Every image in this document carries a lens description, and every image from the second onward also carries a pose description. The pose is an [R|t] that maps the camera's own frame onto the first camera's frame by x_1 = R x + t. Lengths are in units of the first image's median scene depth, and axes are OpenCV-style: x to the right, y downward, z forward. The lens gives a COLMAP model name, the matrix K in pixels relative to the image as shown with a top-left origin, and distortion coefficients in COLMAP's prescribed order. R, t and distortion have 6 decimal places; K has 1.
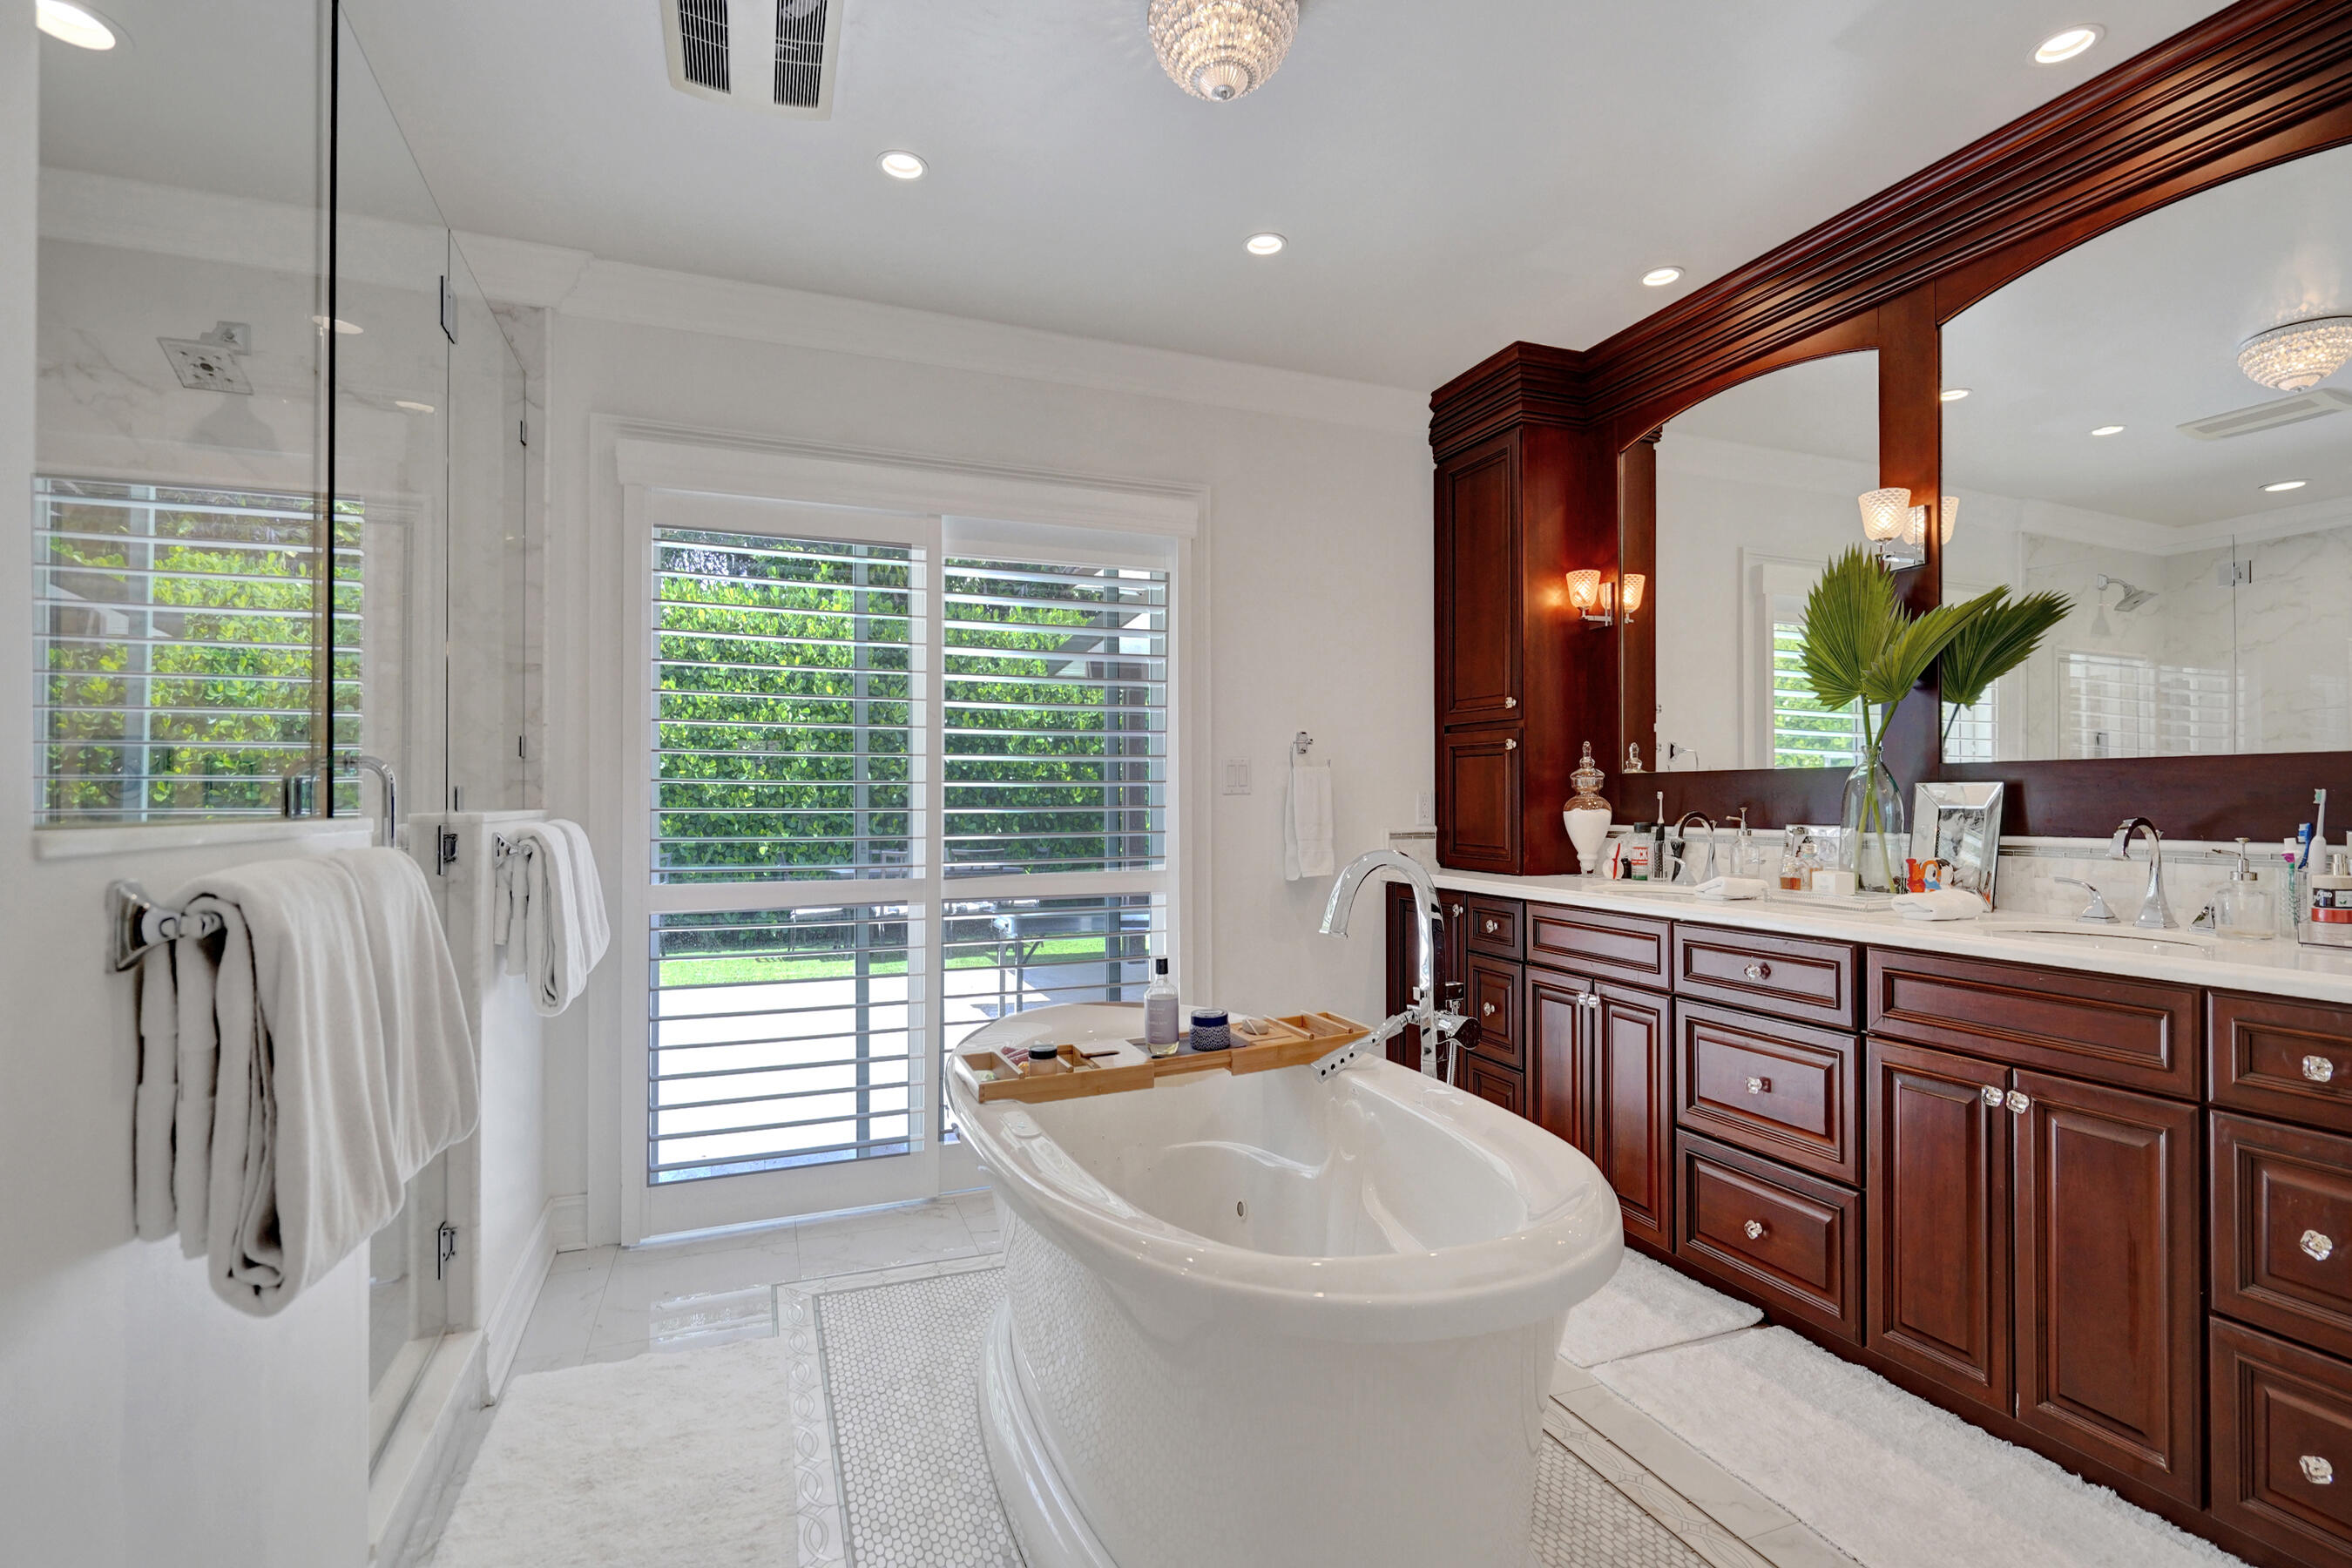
lens RADIAL K [[1123.7, 0, 1161.4], [0, 1123.7, 779.7], [0, 0, 1]] dist [-0.011983, 0.000866]
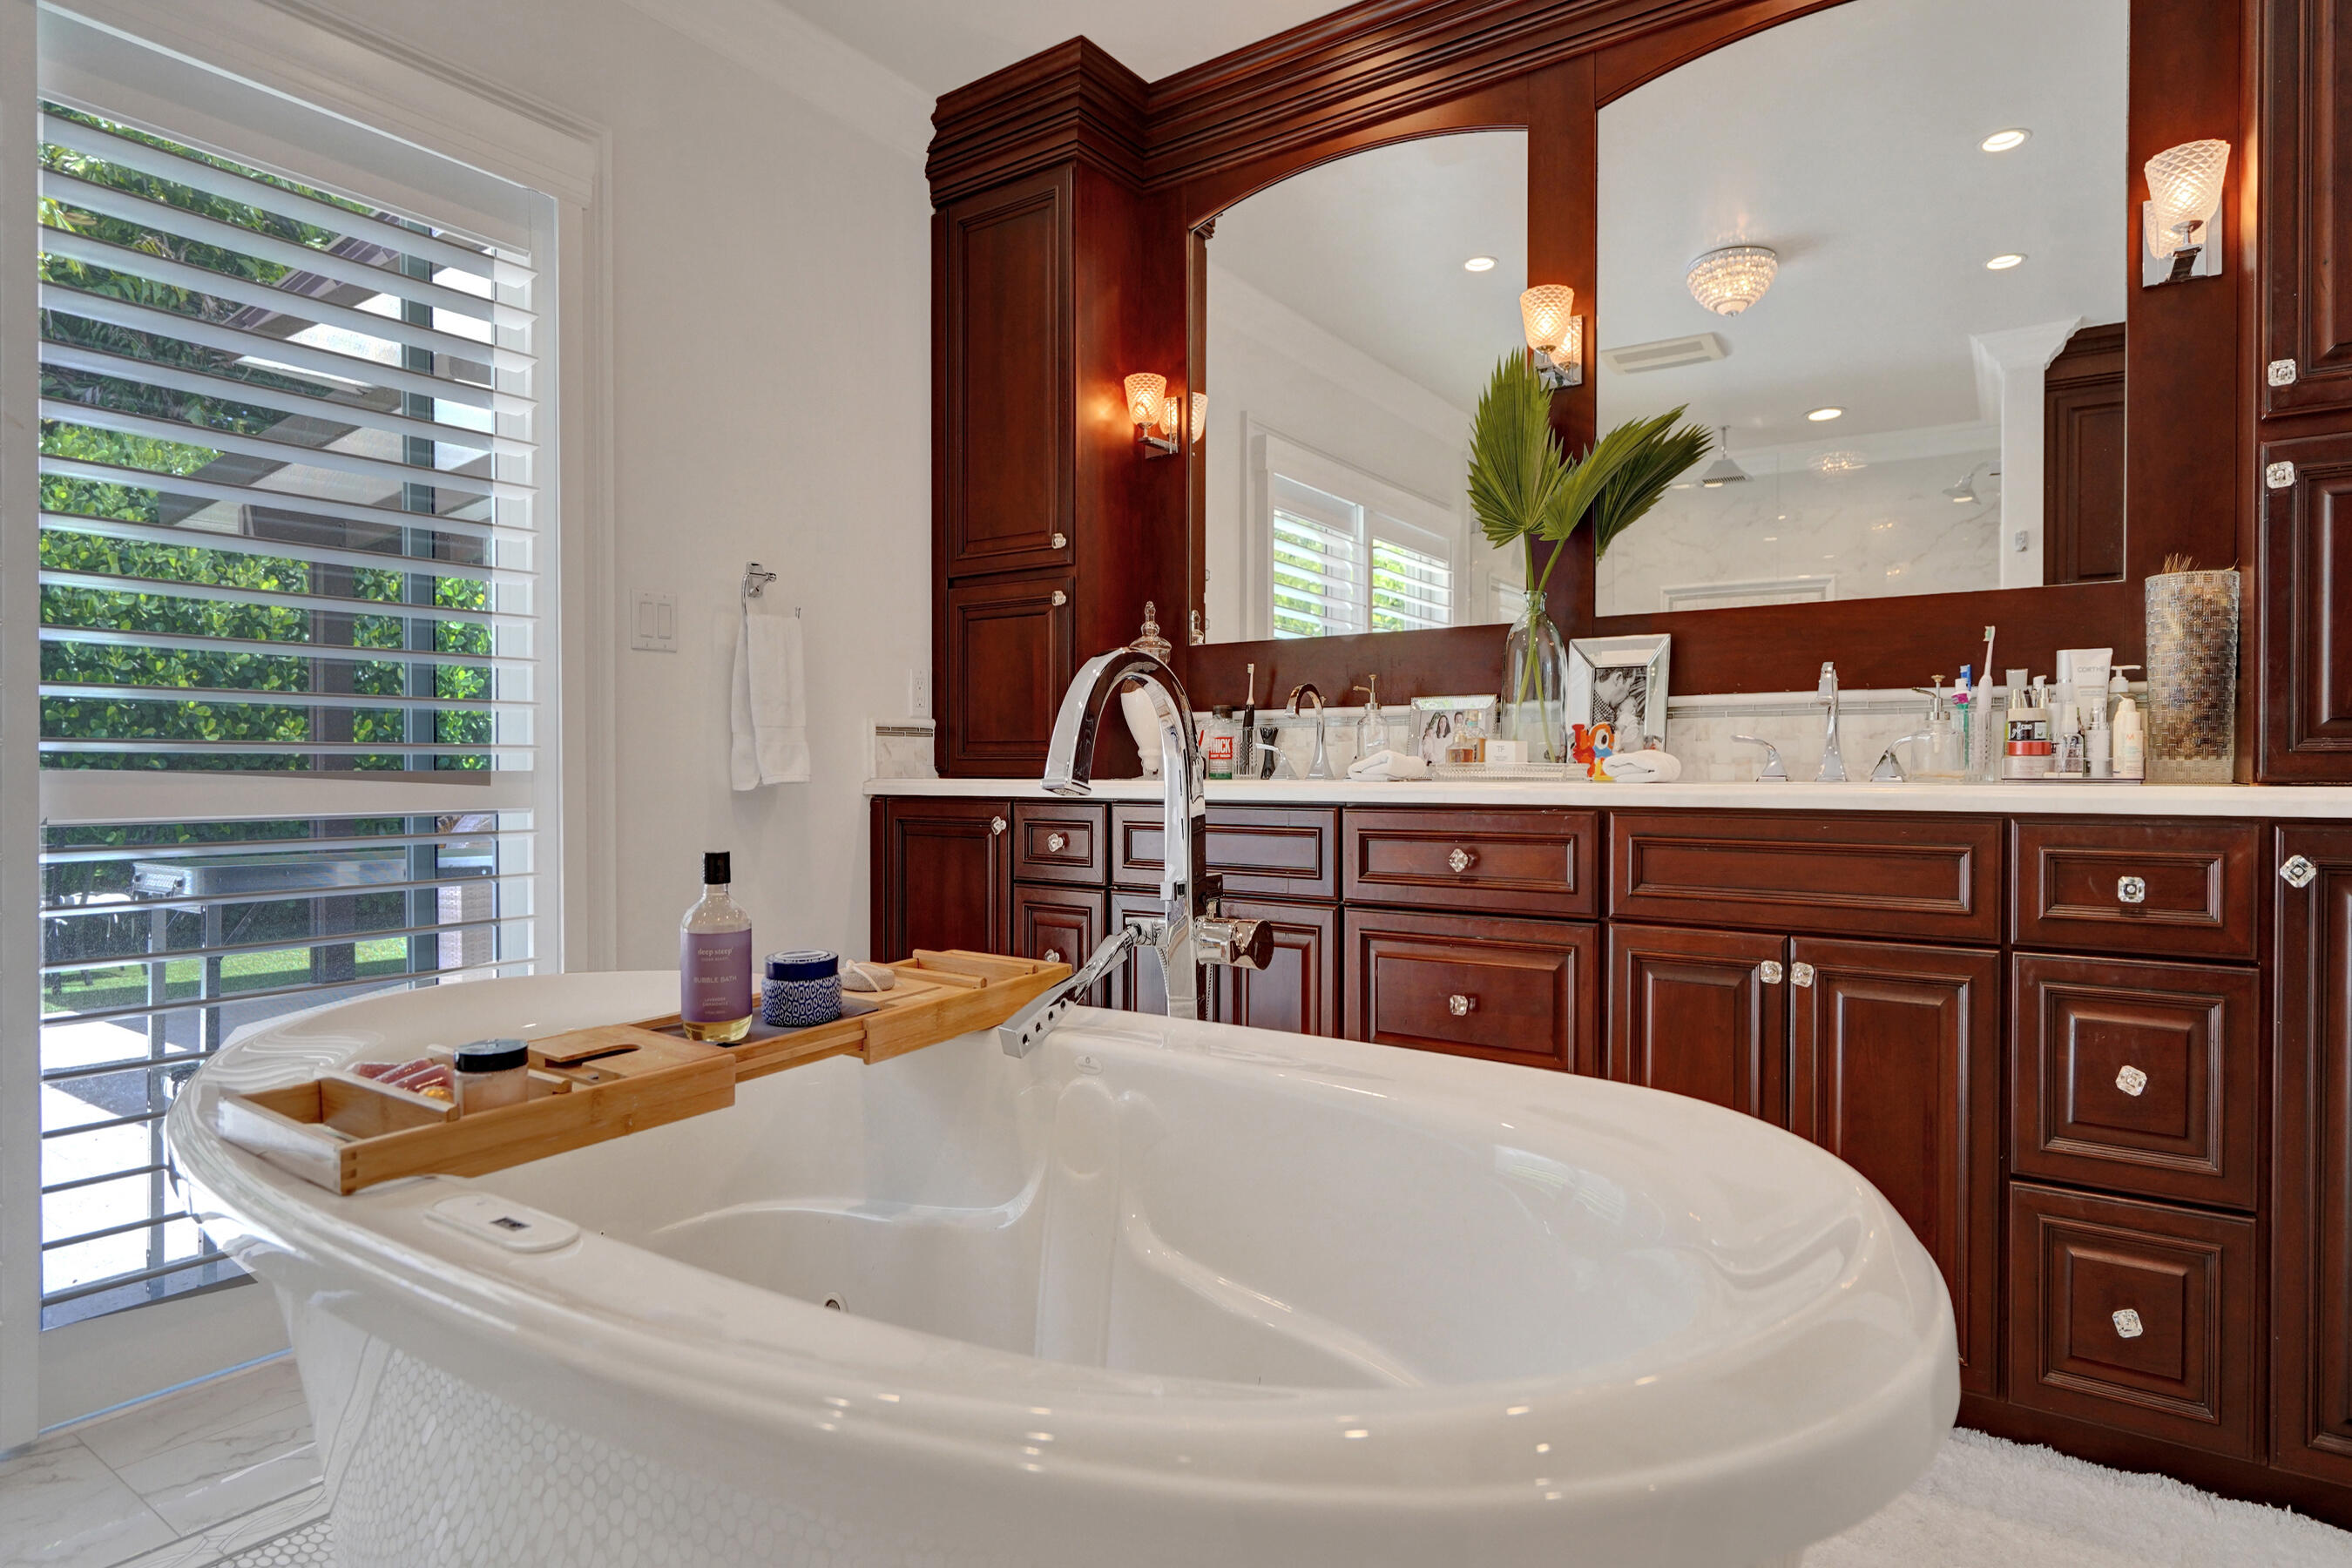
lens RADIAL K [[1299.4, 0, 1176.0], [0, 1299.4, 784.0], [0, 0, 1]] dist [-0.000683, -0.002149]
pose [[0.825776, -0.001542, 0.563996, -0.132250], [-0.008153, 0.999859, 0.014670, 0.098414], [-0.563939, -0.016712, 0.825647, 0.336135]]
